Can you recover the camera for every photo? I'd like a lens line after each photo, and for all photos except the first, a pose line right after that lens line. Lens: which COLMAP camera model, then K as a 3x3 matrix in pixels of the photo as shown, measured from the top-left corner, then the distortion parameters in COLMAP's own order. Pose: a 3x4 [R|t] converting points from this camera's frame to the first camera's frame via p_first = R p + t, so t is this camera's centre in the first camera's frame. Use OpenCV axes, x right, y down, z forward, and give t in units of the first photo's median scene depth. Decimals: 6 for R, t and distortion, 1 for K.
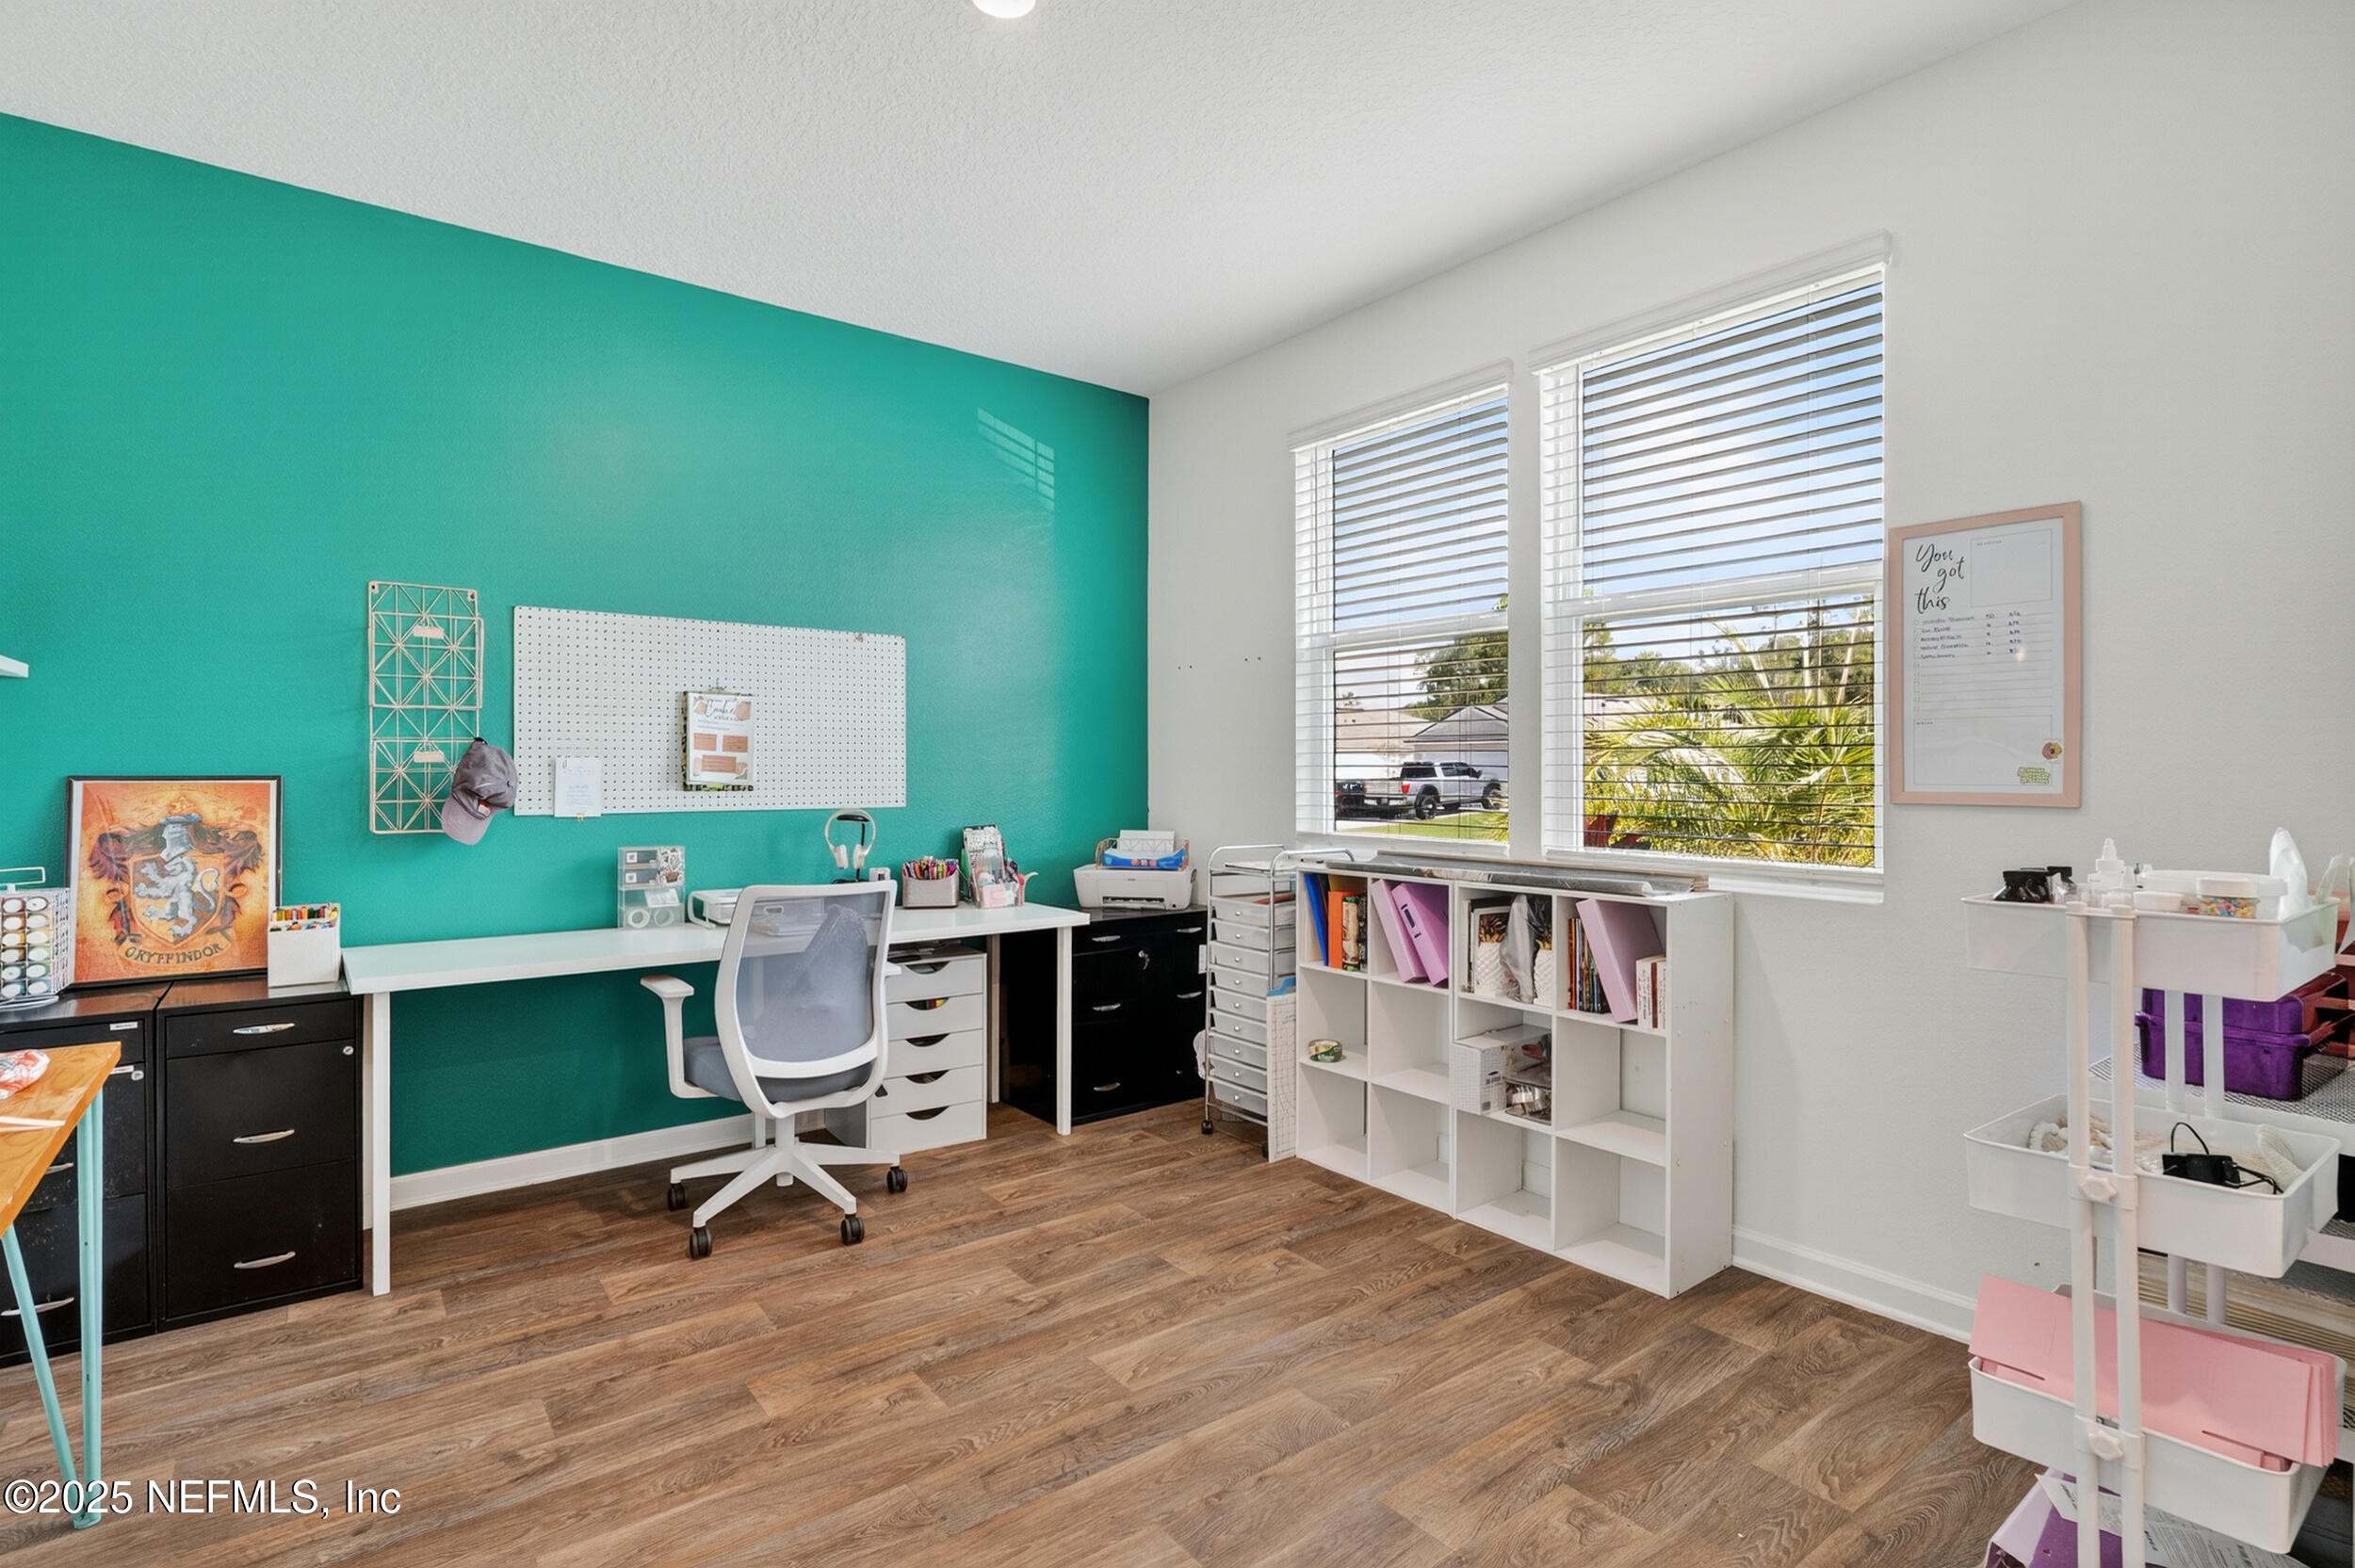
lens RADIAL K [[1152.2, 0, 1179.6], [0, 1152.2, 773.6], [0, 0, 1]] dist [0.002035, 0.000119]
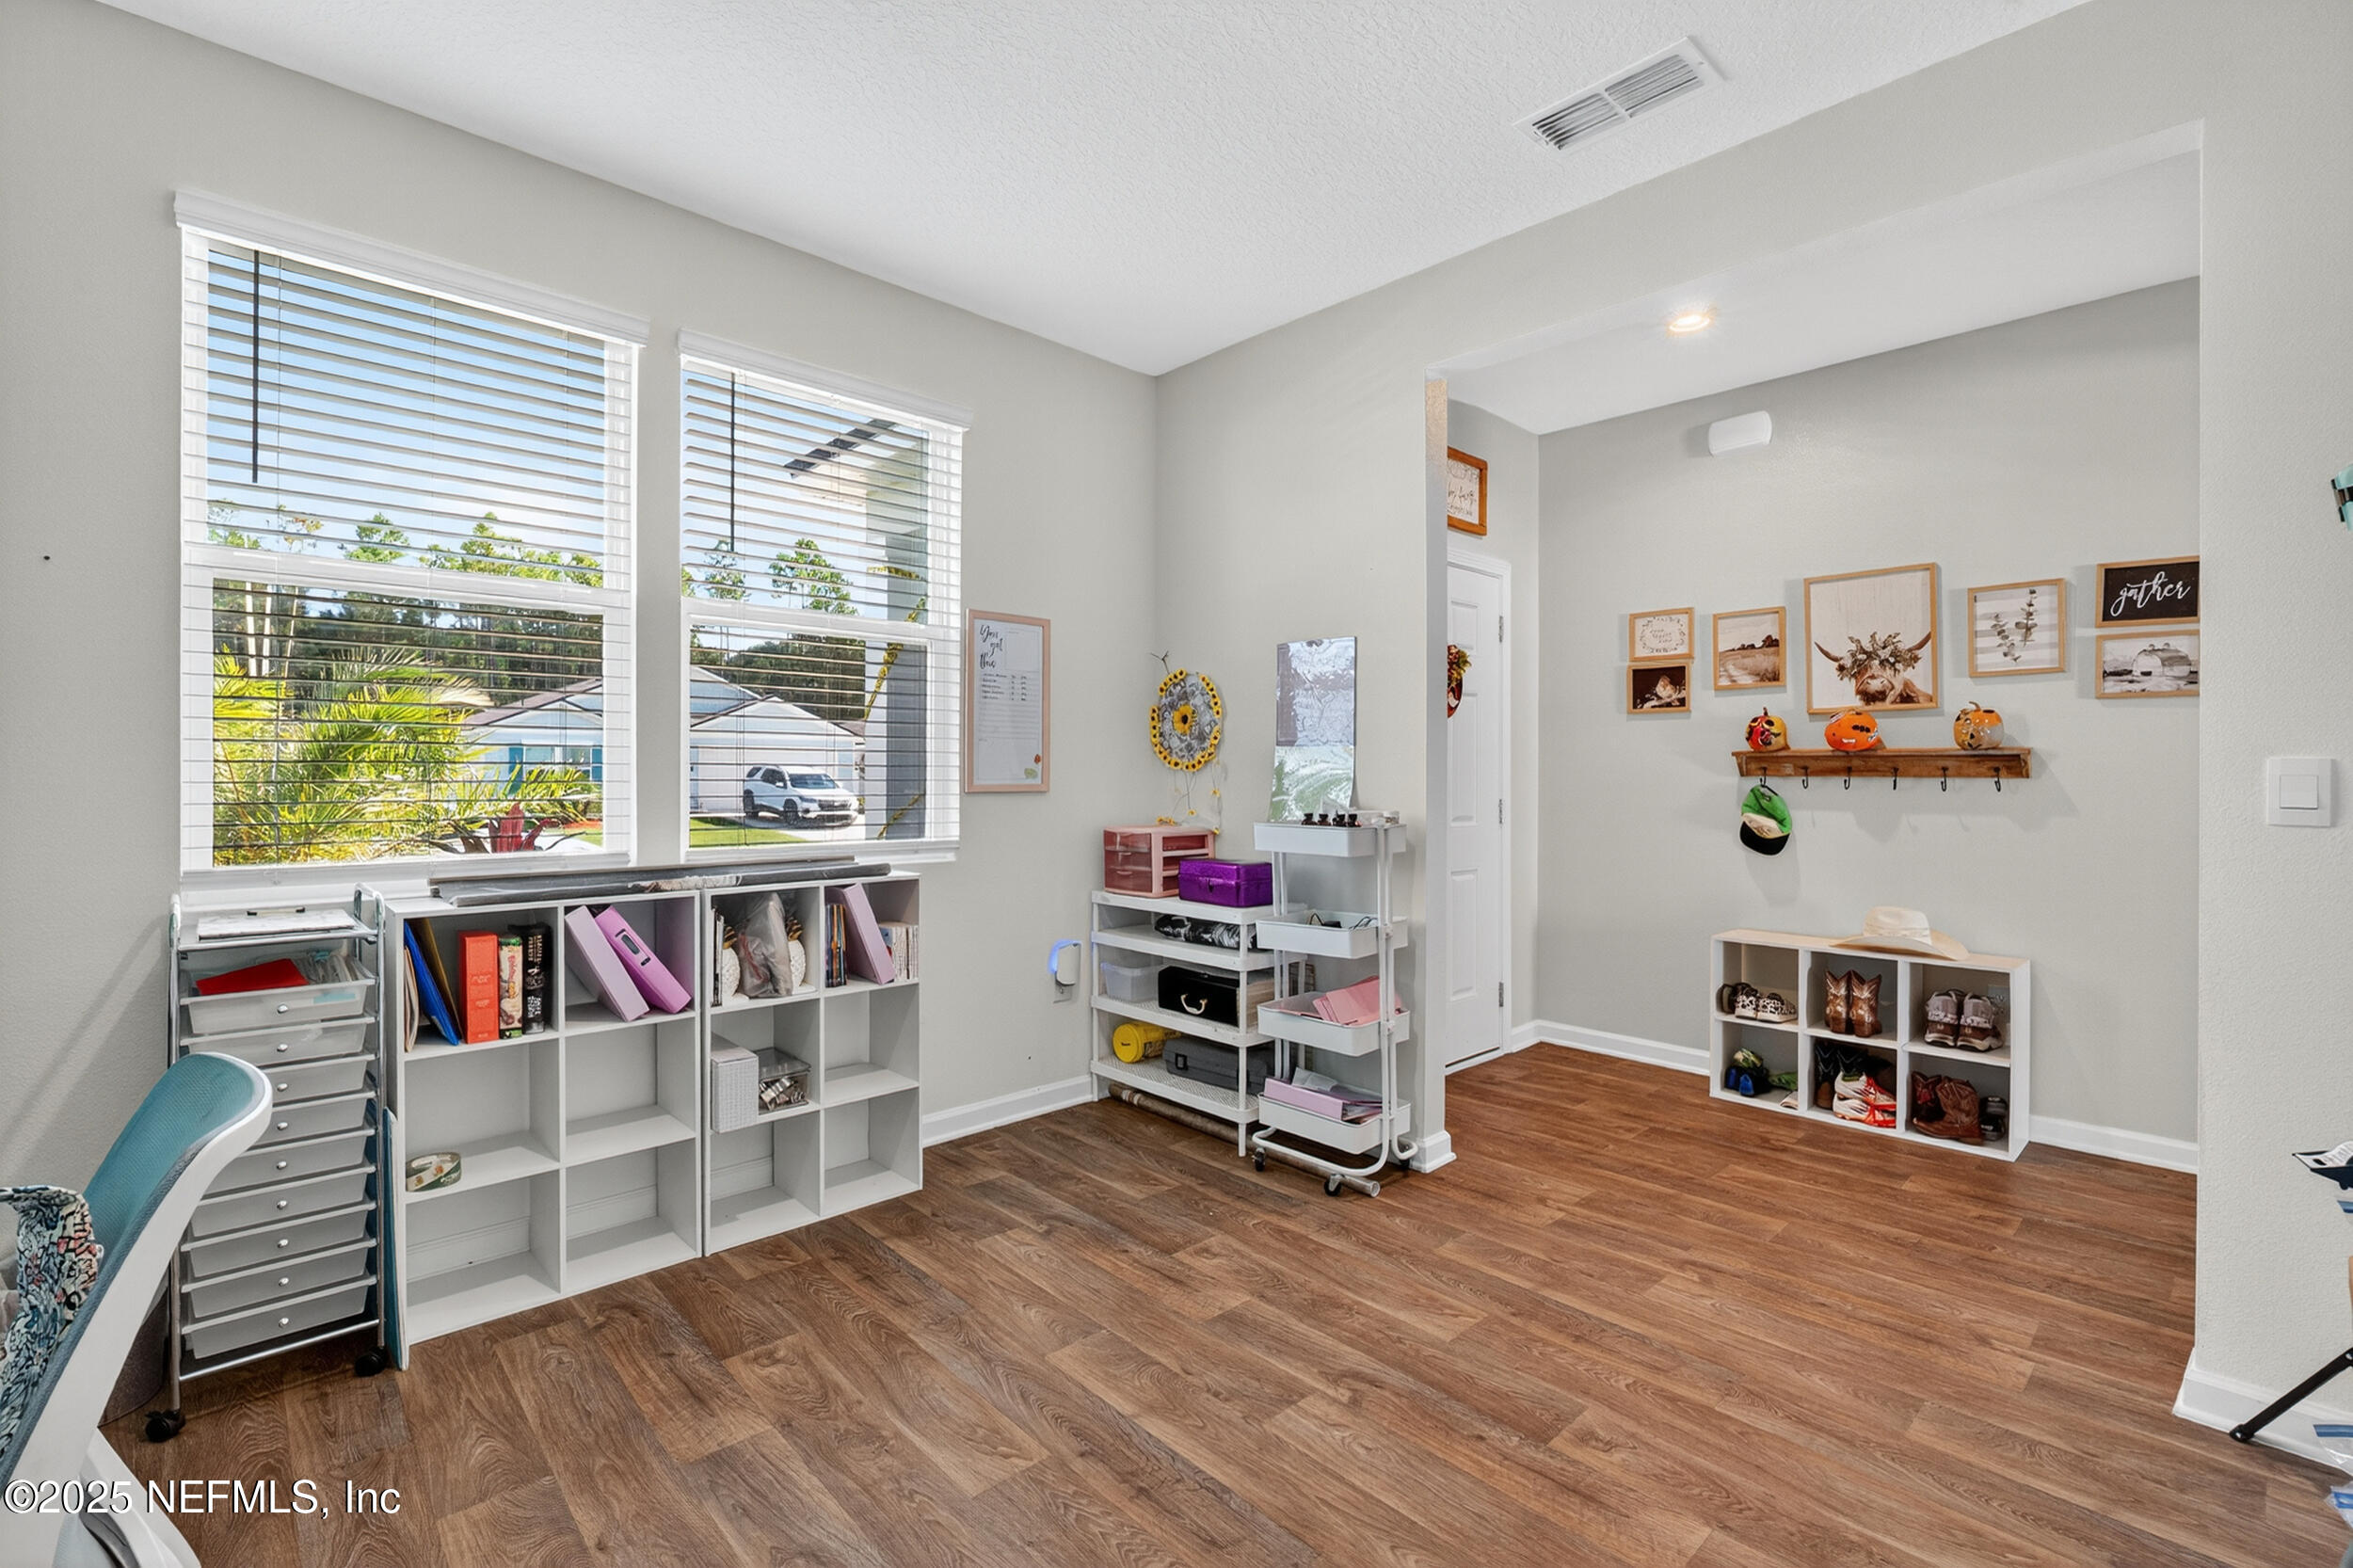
lens RADIAL K [[1028.7, 0, 1178.1], [0, 1028.7, 781.6], [0, 0, 1]] dist [0.002262, 0.000074]
pose [[-0.084743, -0.008877, 0.996363, -0.703982], [0.003368, 0.999952, 0.009195, 0.000291], [-0.996397, 0.004135, -0.084709, 0.799602]]
